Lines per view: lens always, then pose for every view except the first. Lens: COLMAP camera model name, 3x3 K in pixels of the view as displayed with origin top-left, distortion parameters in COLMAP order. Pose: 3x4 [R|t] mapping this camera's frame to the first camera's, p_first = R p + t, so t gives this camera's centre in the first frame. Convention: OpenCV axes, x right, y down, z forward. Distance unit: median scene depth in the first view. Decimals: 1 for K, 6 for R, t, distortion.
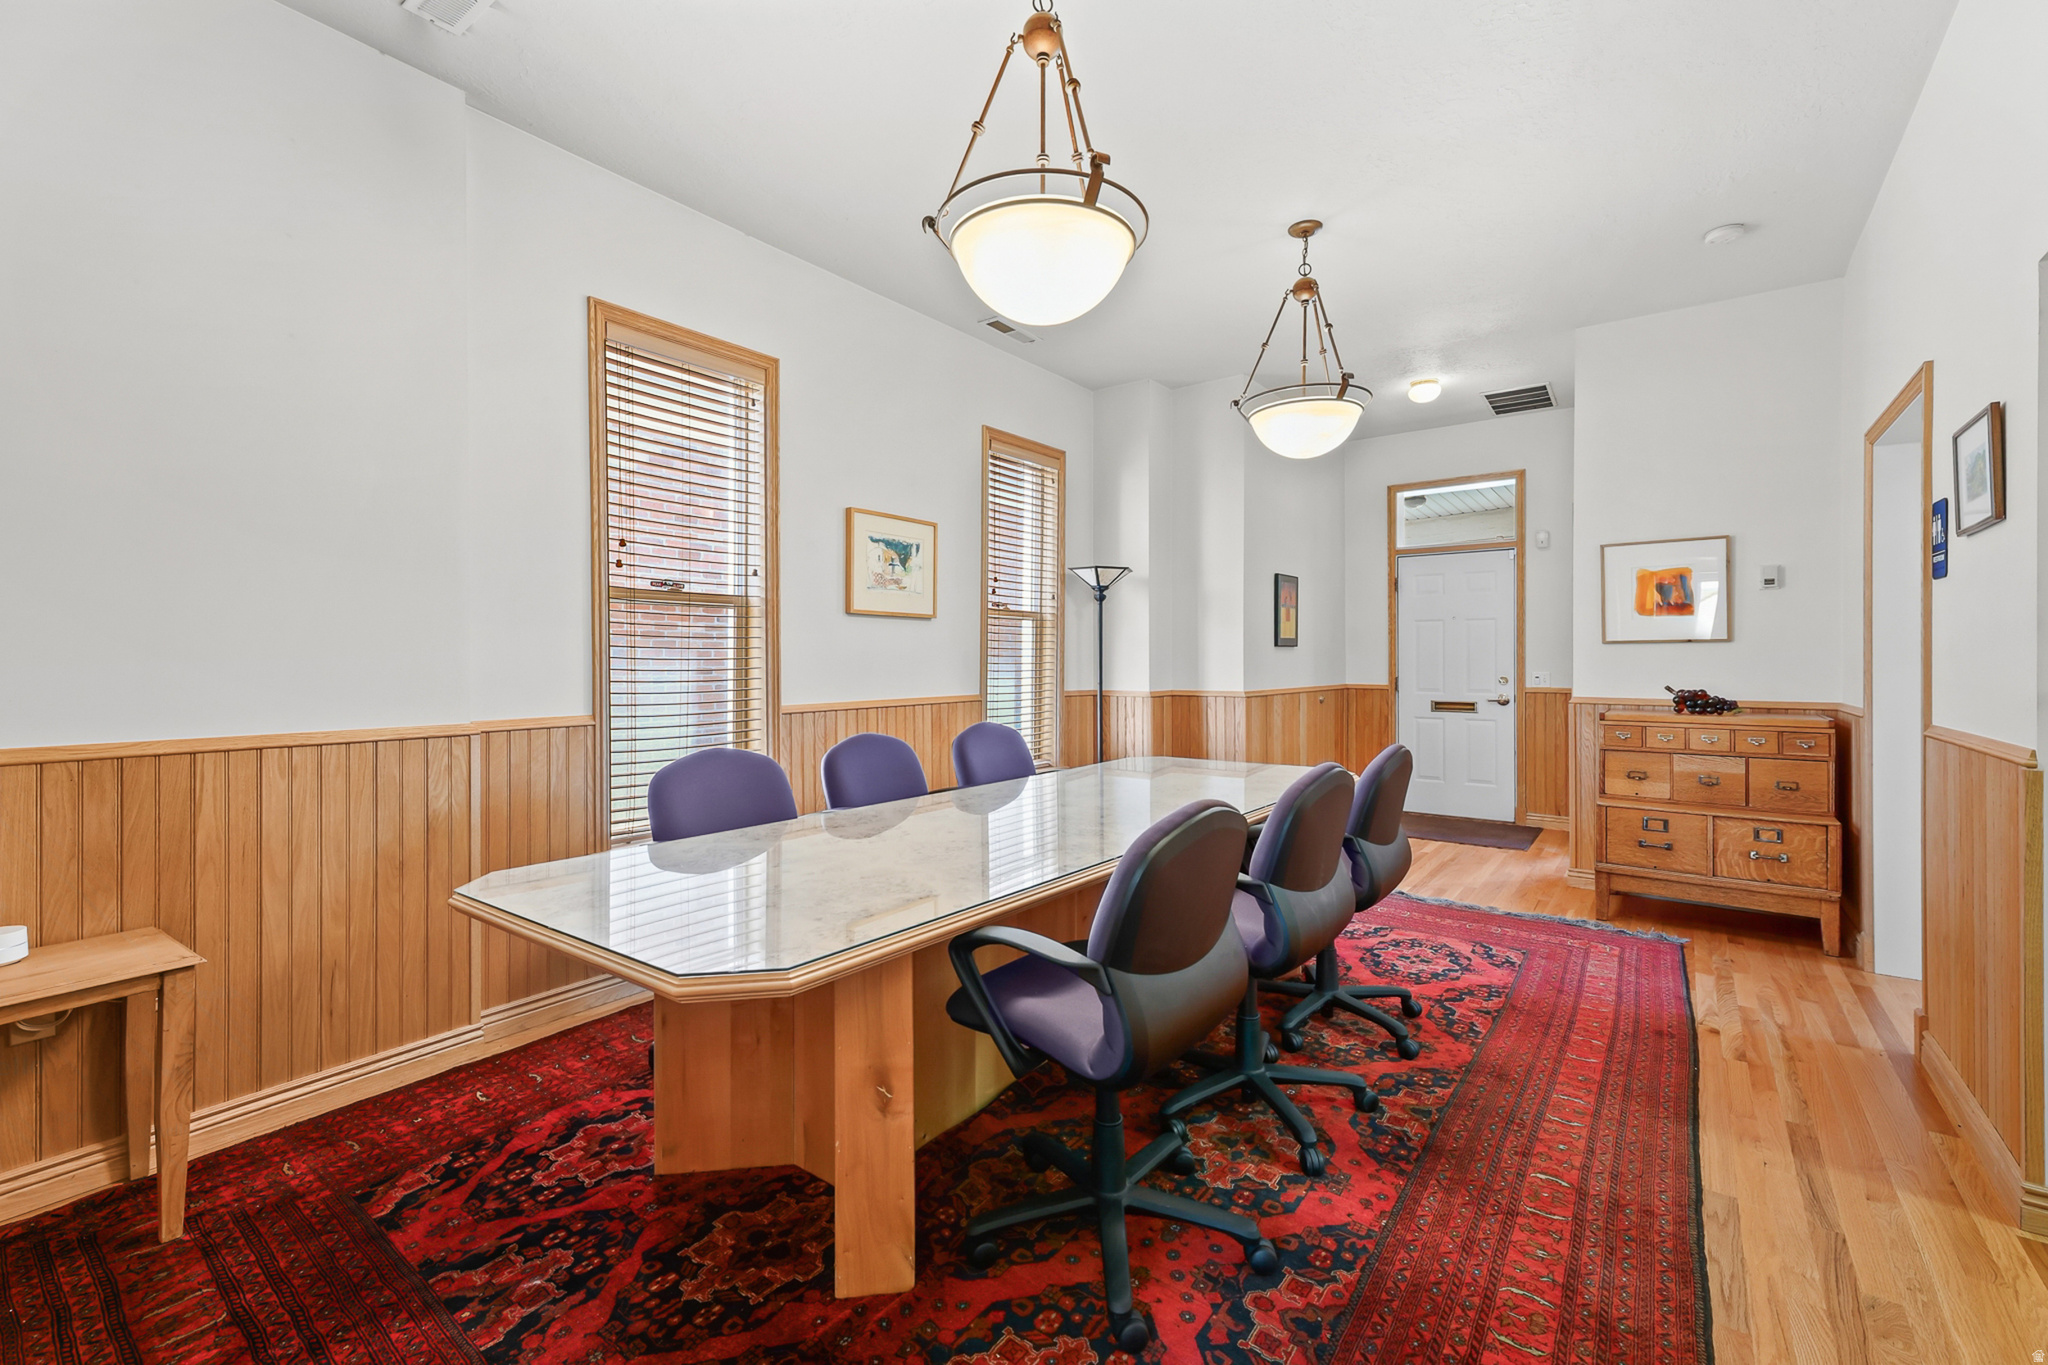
lens RADIAL K [[837.5, 0, 1026.6], [0, 837.5, 677.1], [0, 0, 1]] dist [-0.000309, 0.000596]
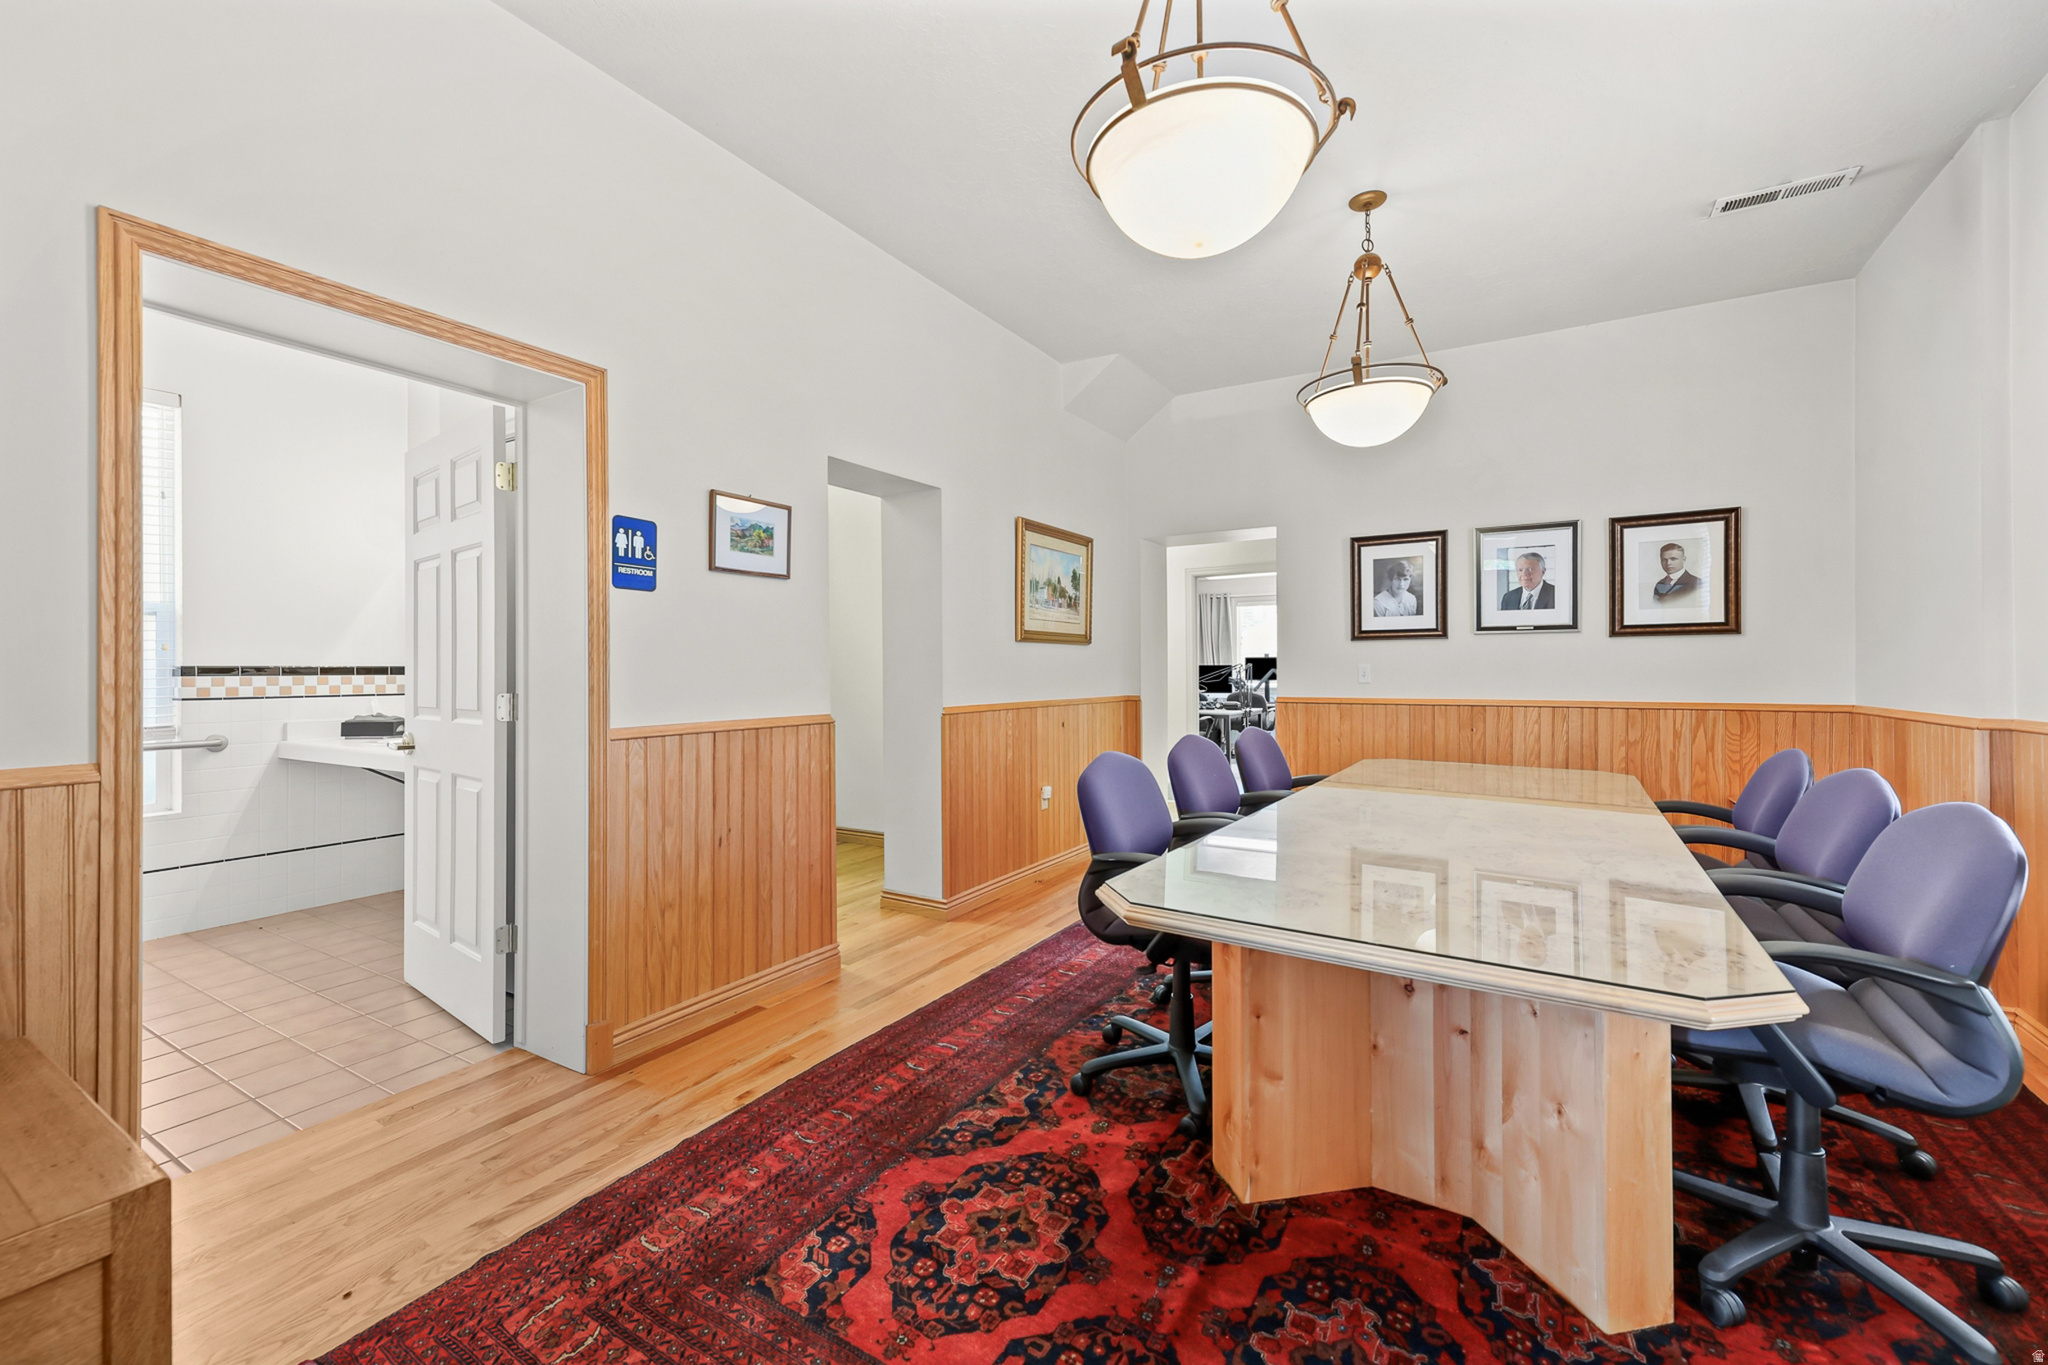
lens RADIAL K [[837.5, 0, 1017.9], [0, 837.5, 666.5], [0, 0, 1]] dist [-0.000309, 0.000596]
pose [[-0.995128, 0.004165, -0.098500, 0.503748], [0.003175, 0.999943, 0.010204, -0.021966], [0.098537, 0.009842, -0.995085, 1.517611]]
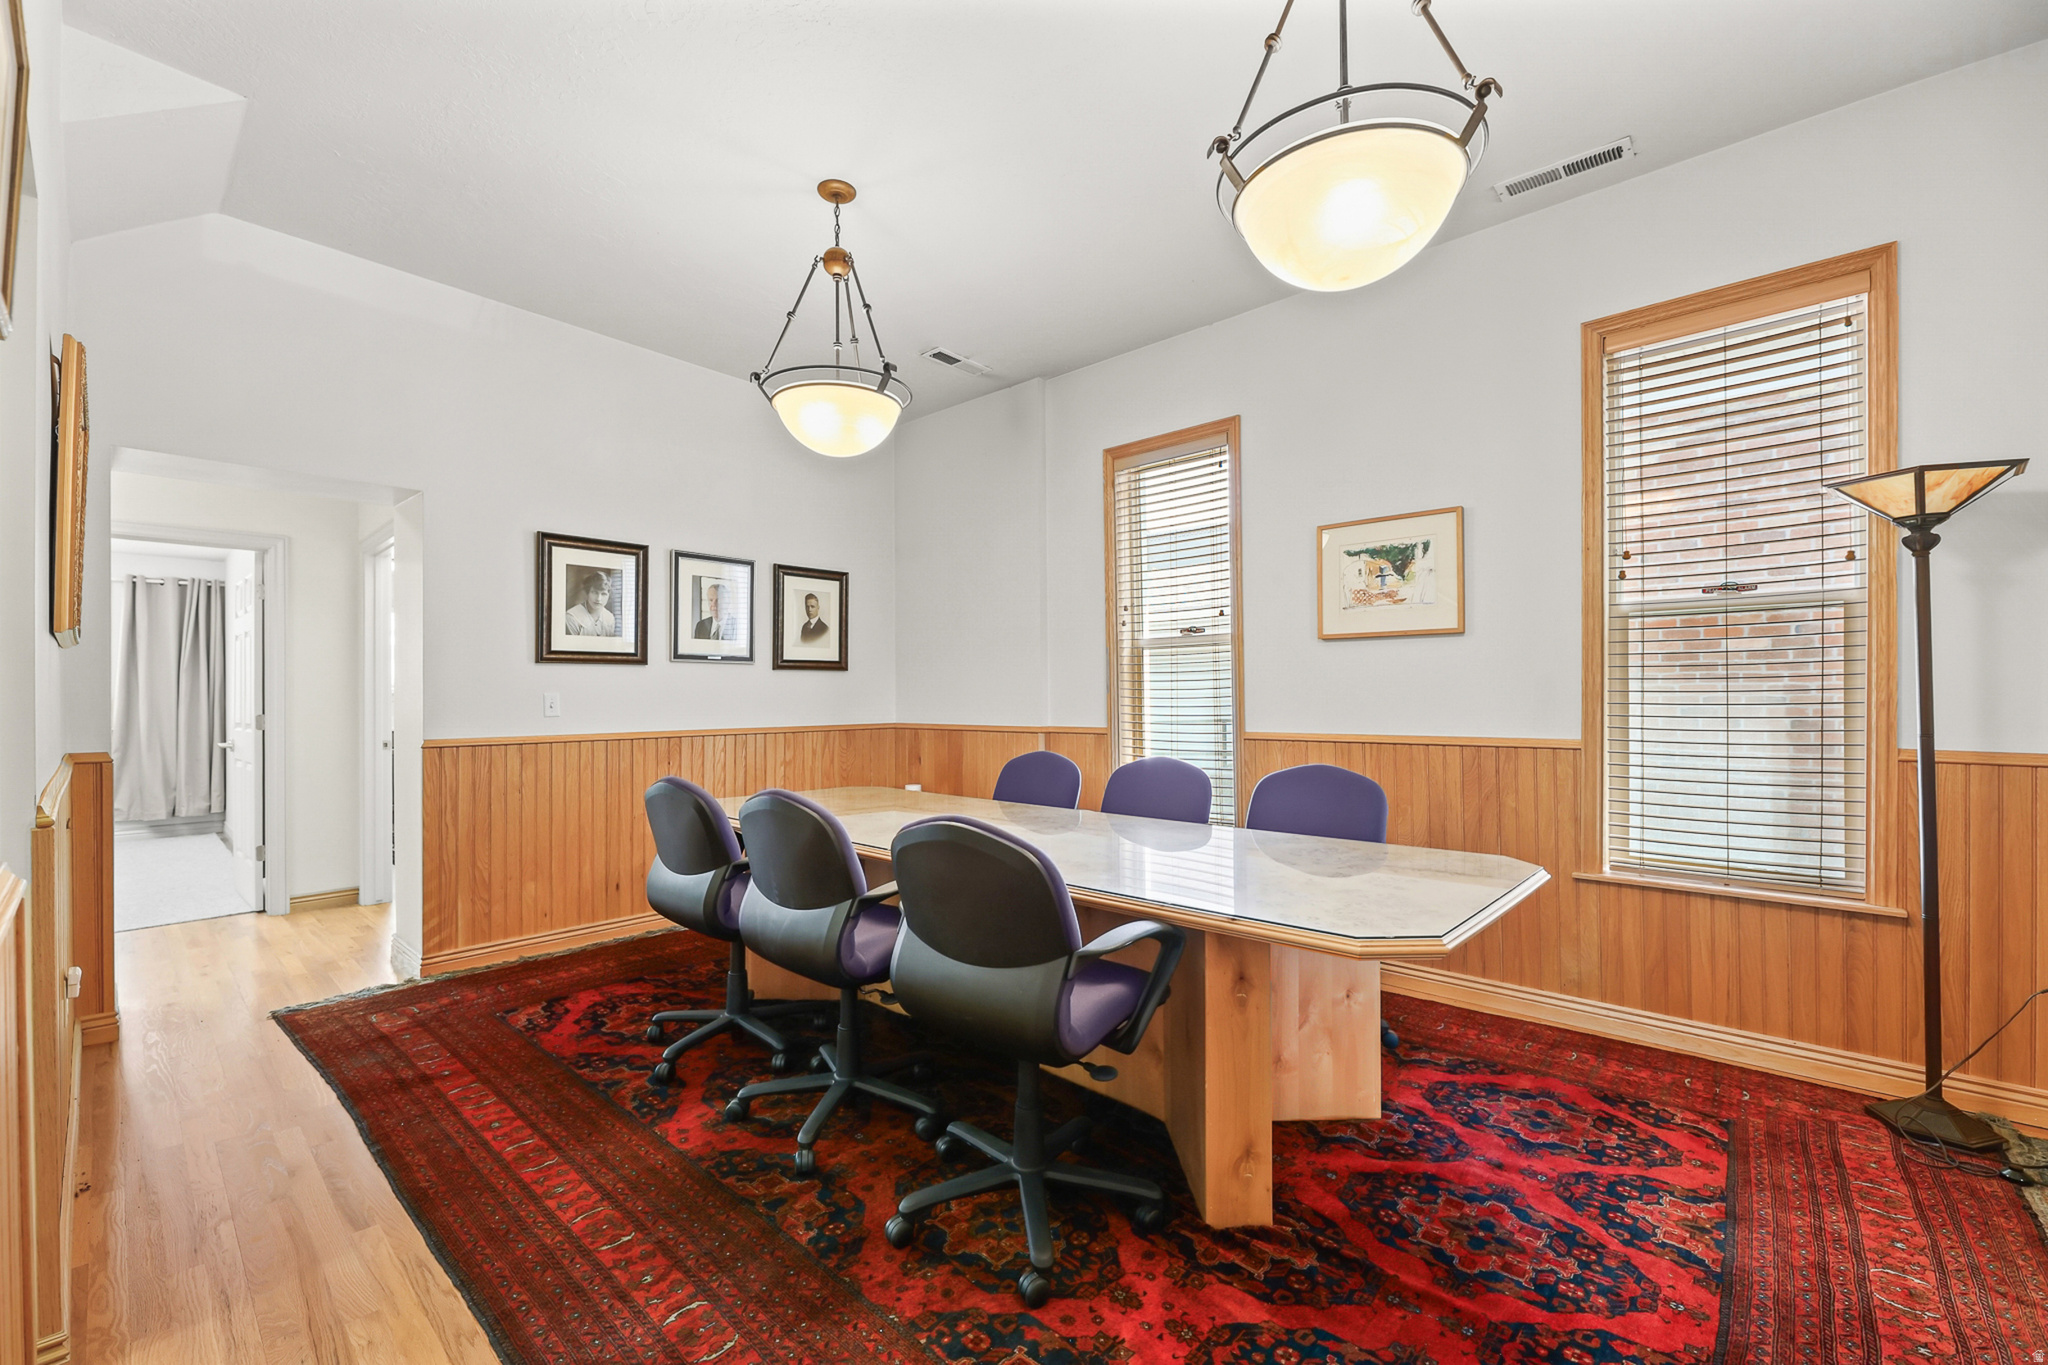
lens RADIAL K [[837.5, 0, 1015.9], [0, 837.5, 686.5], [0, 0, 1]] dist [-0.000309, 0.000596]
pose [[-0.077448, -0.008750, -0.996958, 0.874037], [-0.010367, 0.999914, -0.007971, -0.014951], [0.996942, 0.009718, -0.077532, 0.859887]]
